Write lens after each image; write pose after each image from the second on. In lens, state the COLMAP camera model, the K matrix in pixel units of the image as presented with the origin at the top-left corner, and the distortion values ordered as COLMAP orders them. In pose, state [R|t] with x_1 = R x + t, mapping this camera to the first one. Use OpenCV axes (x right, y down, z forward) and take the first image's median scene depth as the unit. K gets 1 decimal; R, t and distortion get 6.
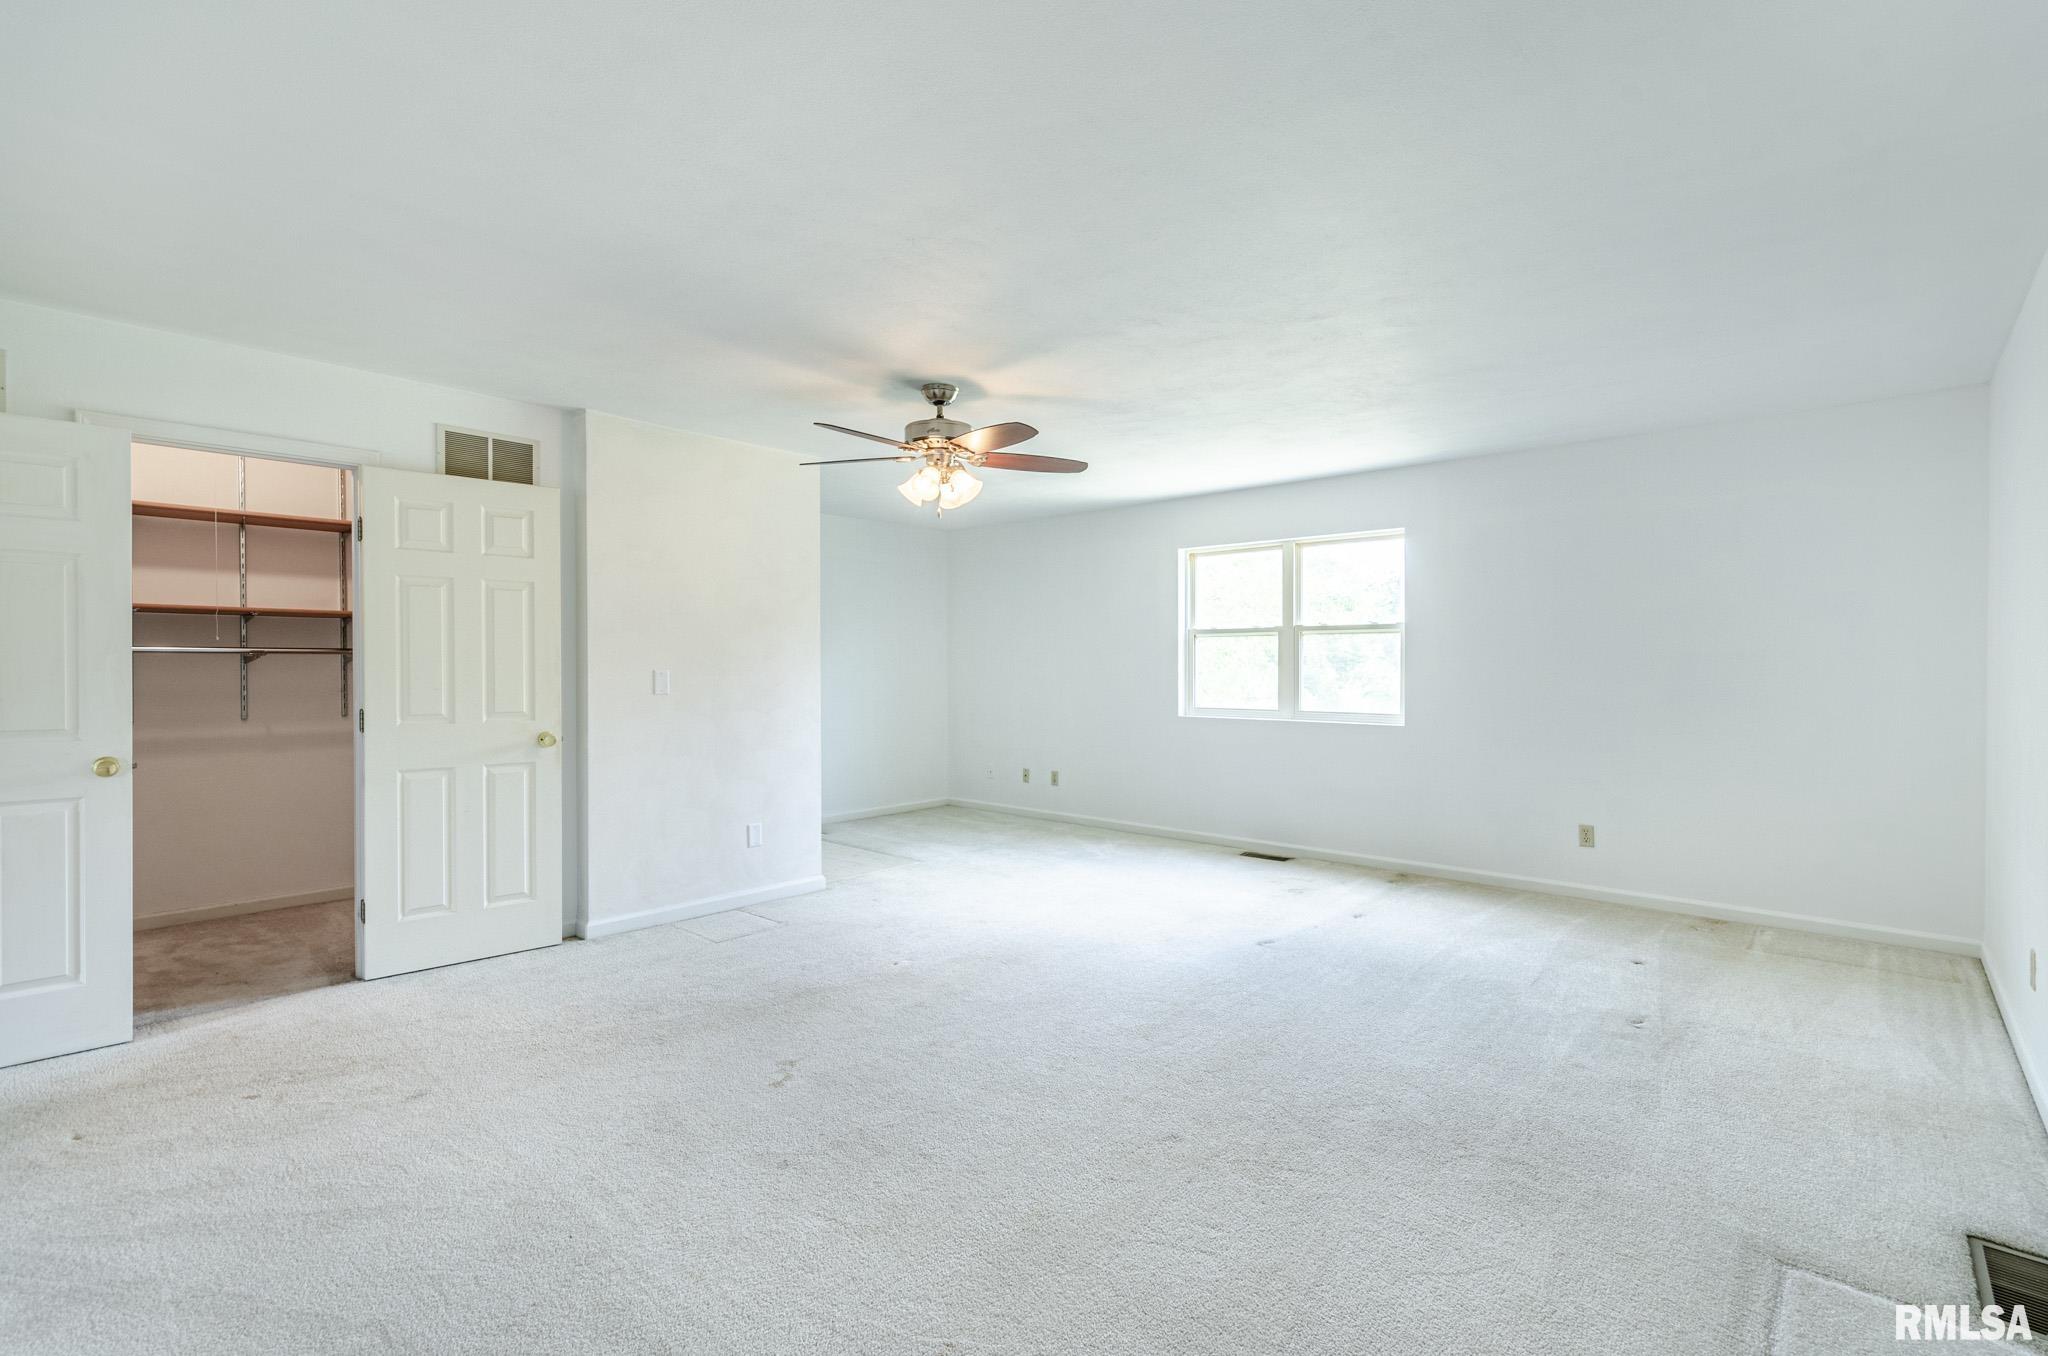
lens RADIAL K [[862.7, 0, 1024.6], [0, 862.7, 743.6], [0, 0, 1]] dist [-0.000444, -0.000022]
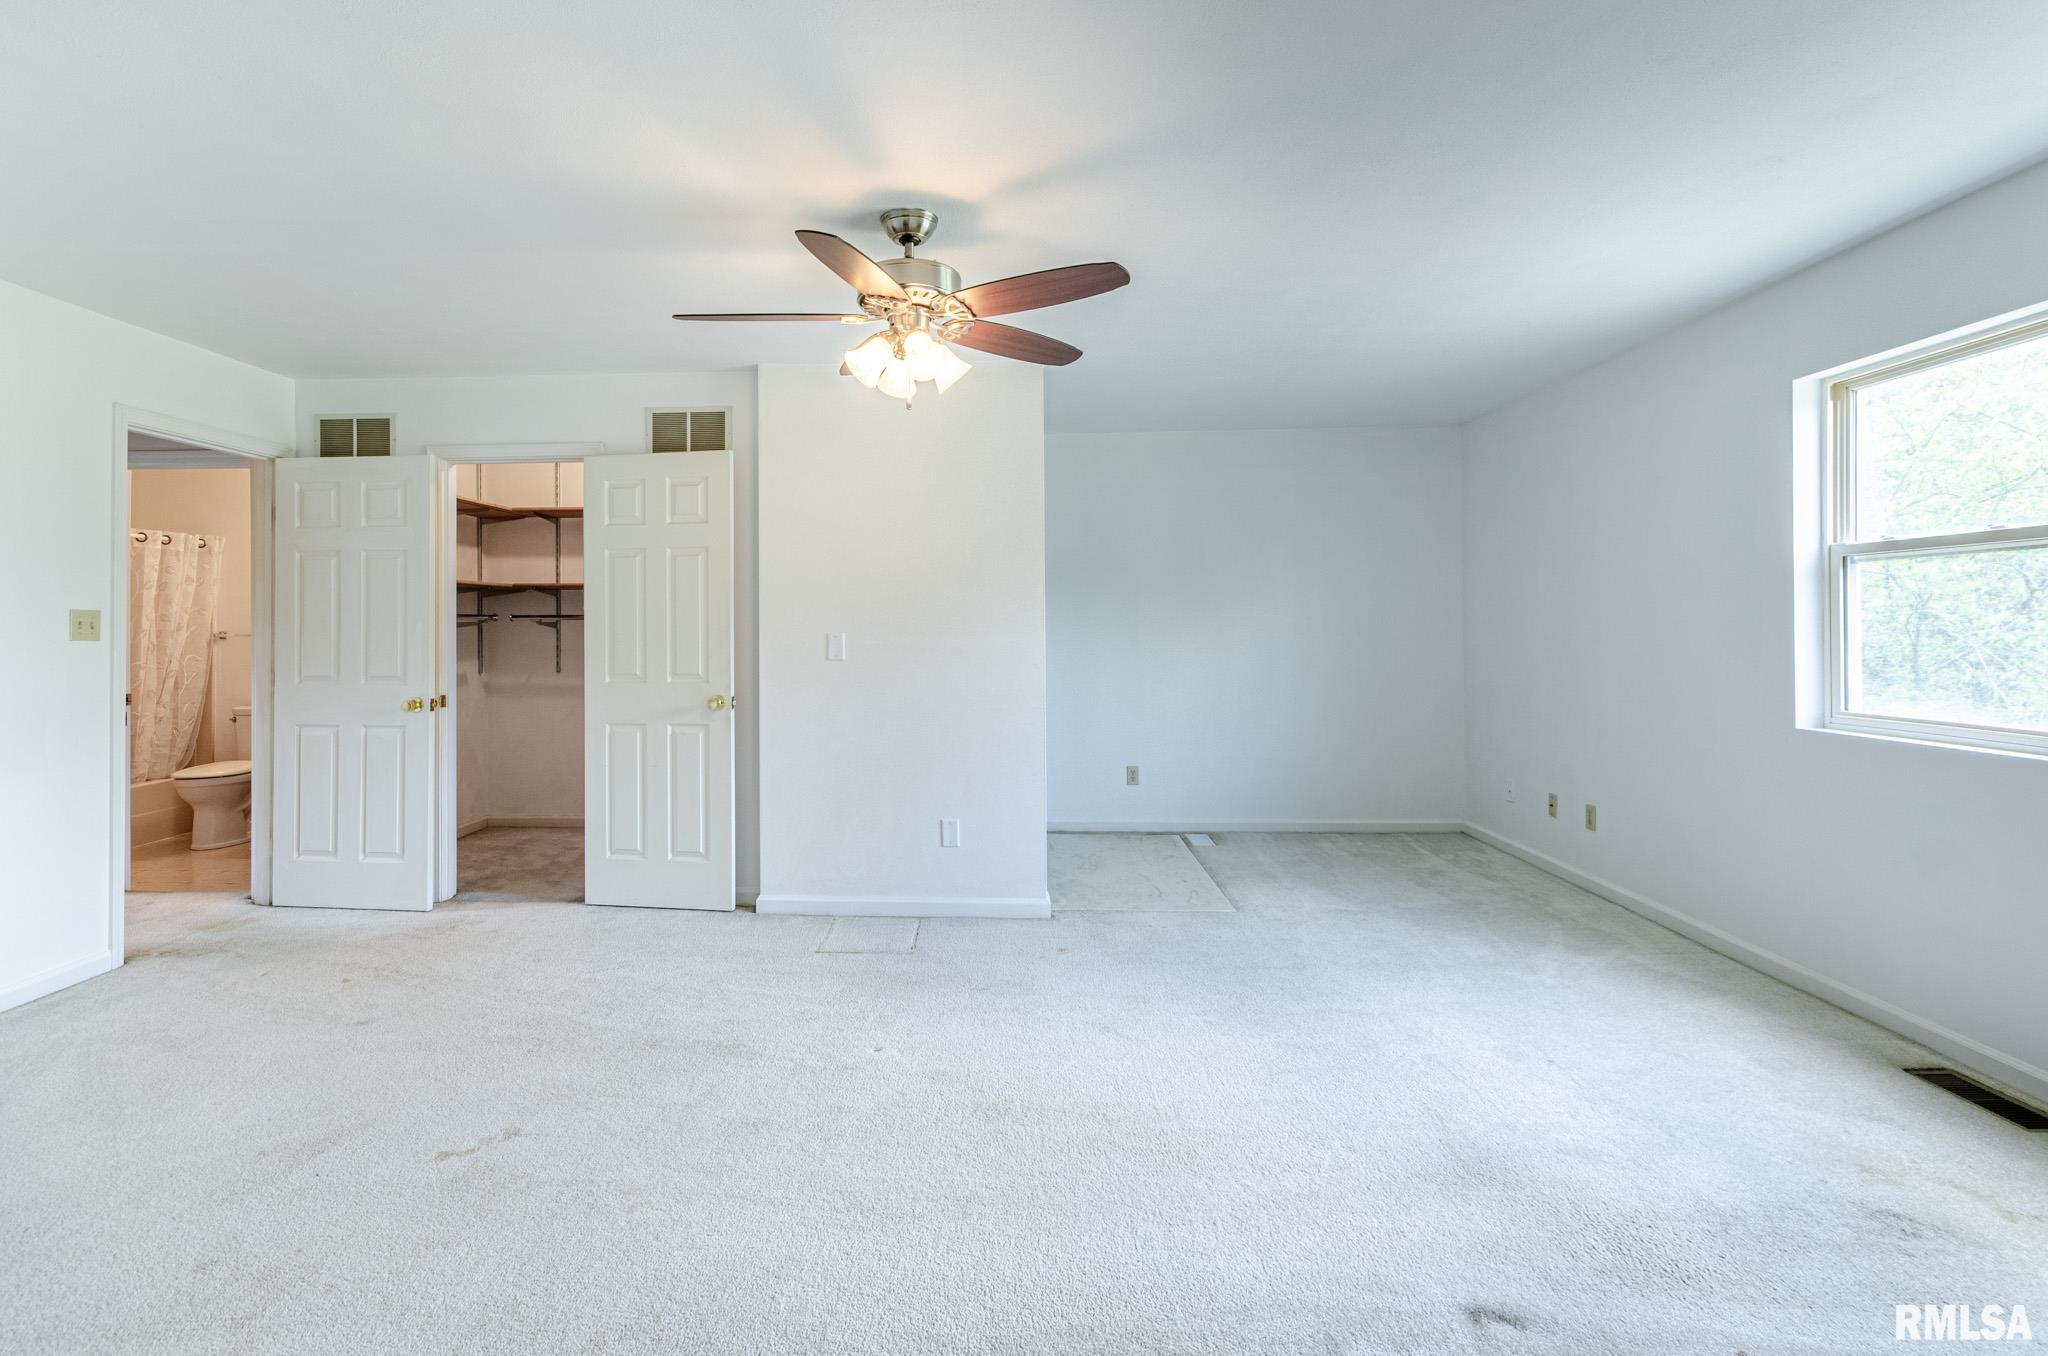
lens RADIAL K [[920.6, 0, 1038.1], [0, 920.6, 667.8], [0, 0, 1]] dist [-0.001512, 0.000211]
pose [[0.646132, 0.032826, -0.762519, 0.514275], [-0.062450, 0.997998, -0.009955, -0.059935], [0.760666, 0.054052, 0.646889, 0.615208]]
